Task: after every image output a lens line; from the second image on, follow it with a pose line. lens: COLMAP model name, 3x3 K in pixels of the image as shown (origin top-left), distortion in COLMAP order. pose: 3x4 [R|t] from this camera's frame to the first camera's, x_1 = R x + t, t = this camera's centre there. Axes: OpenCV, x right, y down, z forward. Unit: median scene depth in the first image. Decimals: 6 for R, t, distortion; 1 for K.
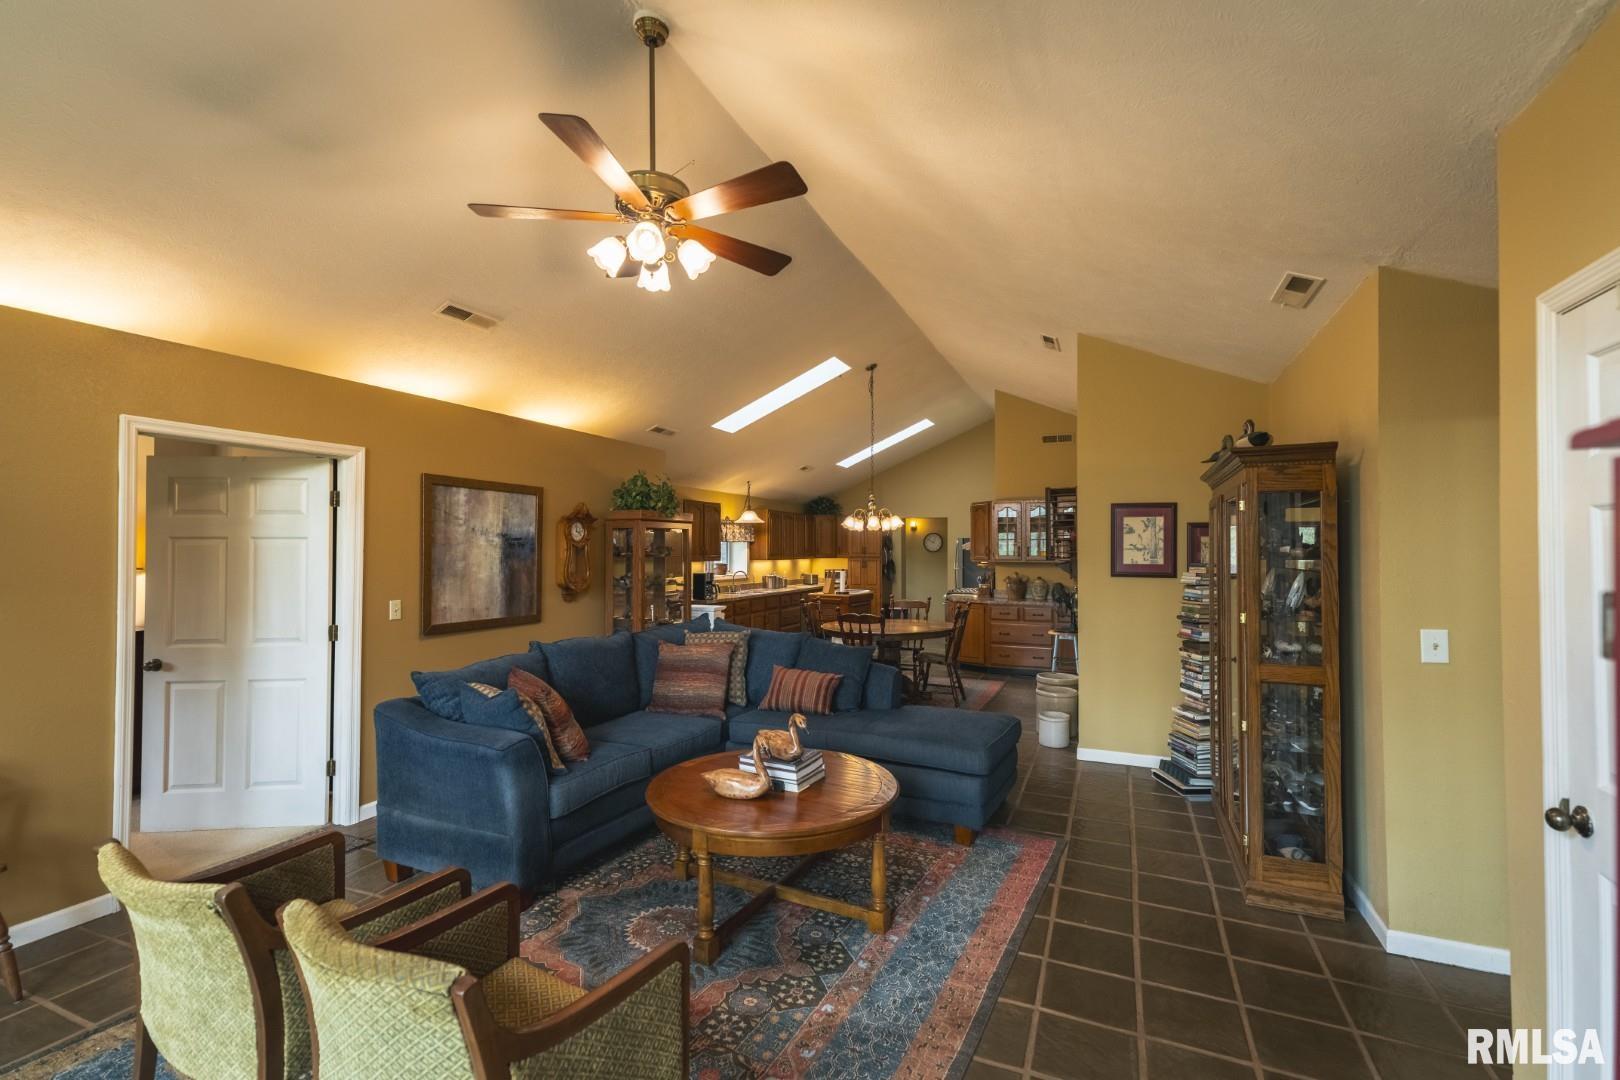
lens RADIAL K [[715.7, 0, 814.7], [0, 715.7, 537.8], [0, 0, 1]] dist [0.013235, 0.000055]
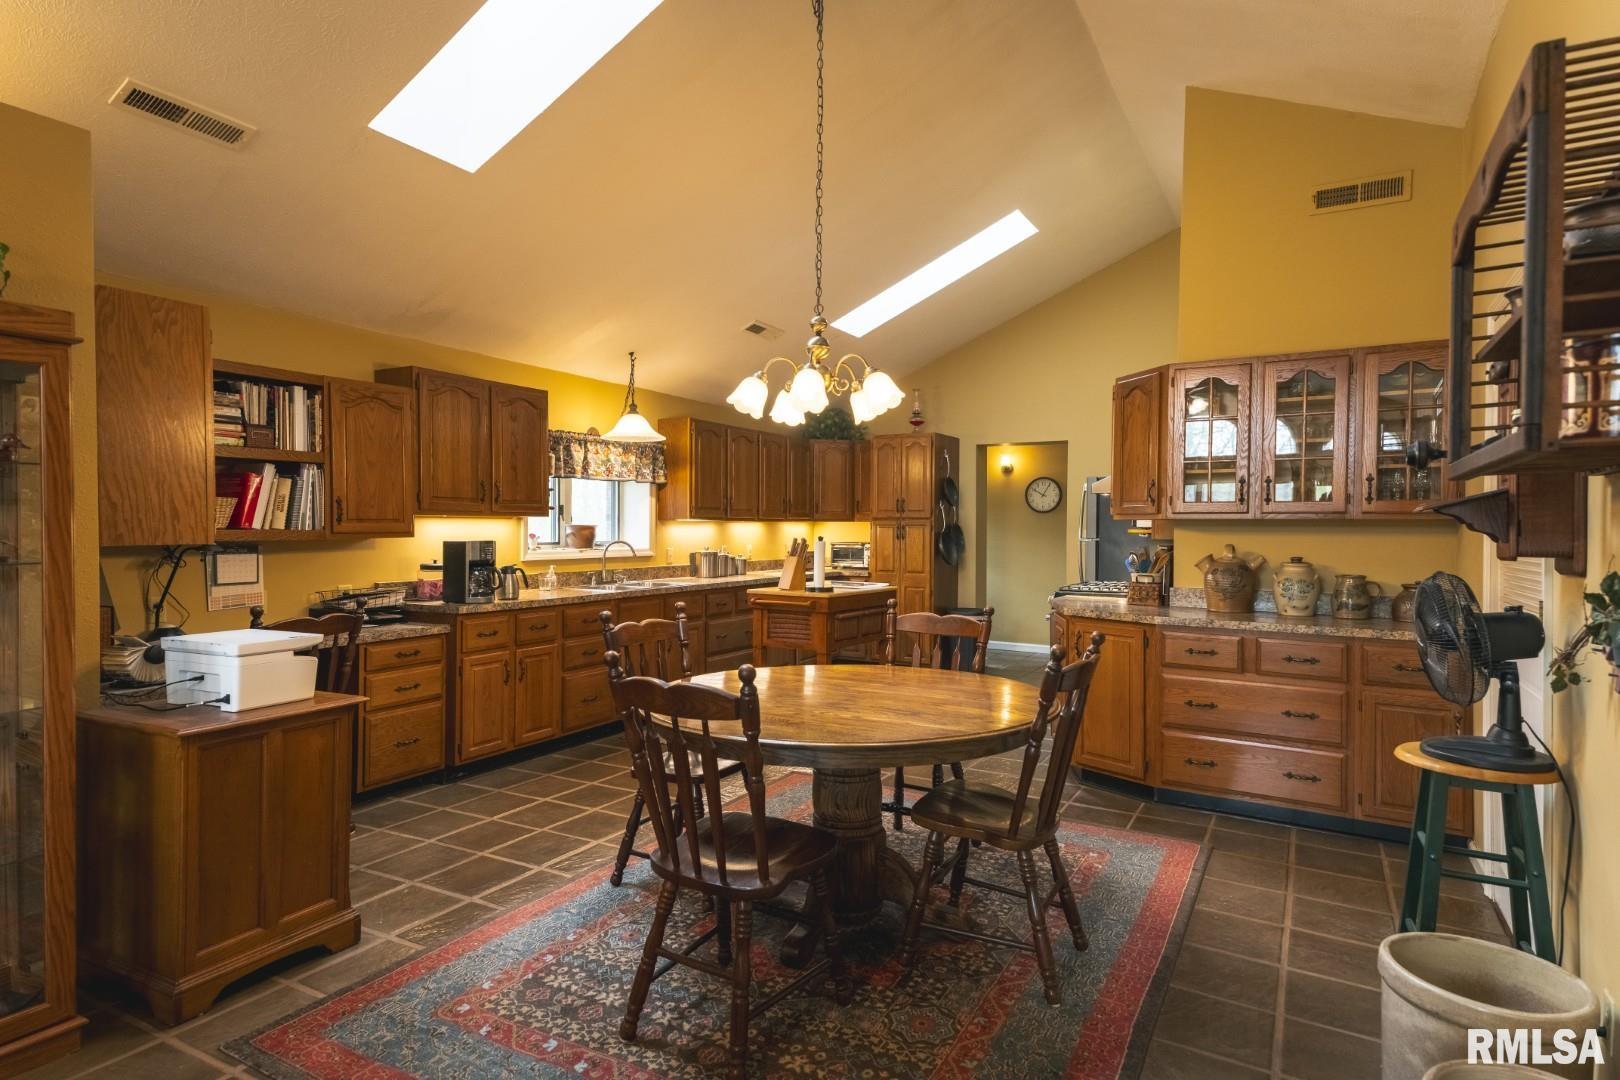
lens RADIAL K [[881.7, 0, 808.3], [0, 881.7, 540.7], [0, 0, 1]] dist [0.049256, 0.000879]
pose [[0.992455, 0.006790, -0.122422, 0.095598], [-0.002695, 0.999432, 0.033589, 0.025883], [0.122580, -0.033006, 0.991910, 0.421048]]
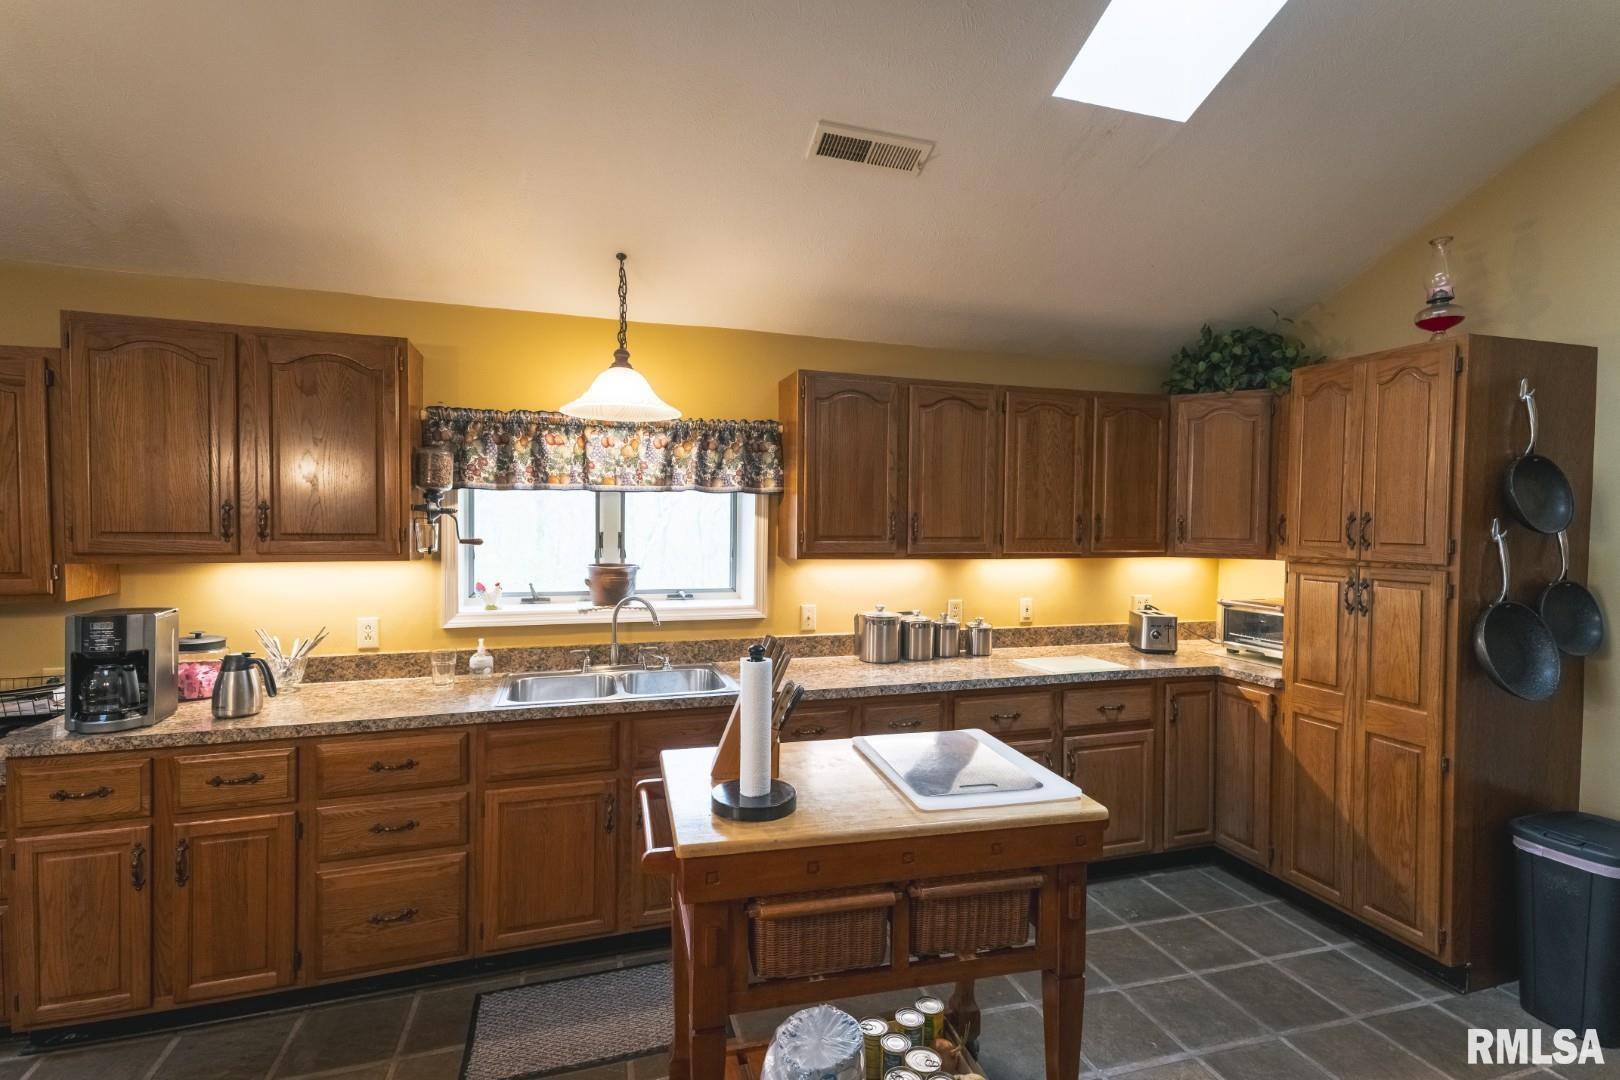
lens RADIAL K [[759.3, 0, 809.0], [0, 759.3, 538.8], [0, 0, 1]] dist [0.024782, 0.000739]
pose [[0.646164, 0.021448, -0.762897, 0.161413], [0.004325, 0.999486, 0.031763, 0.014949], [0.763186, -0.023824, 0.645739, 0.859817]]
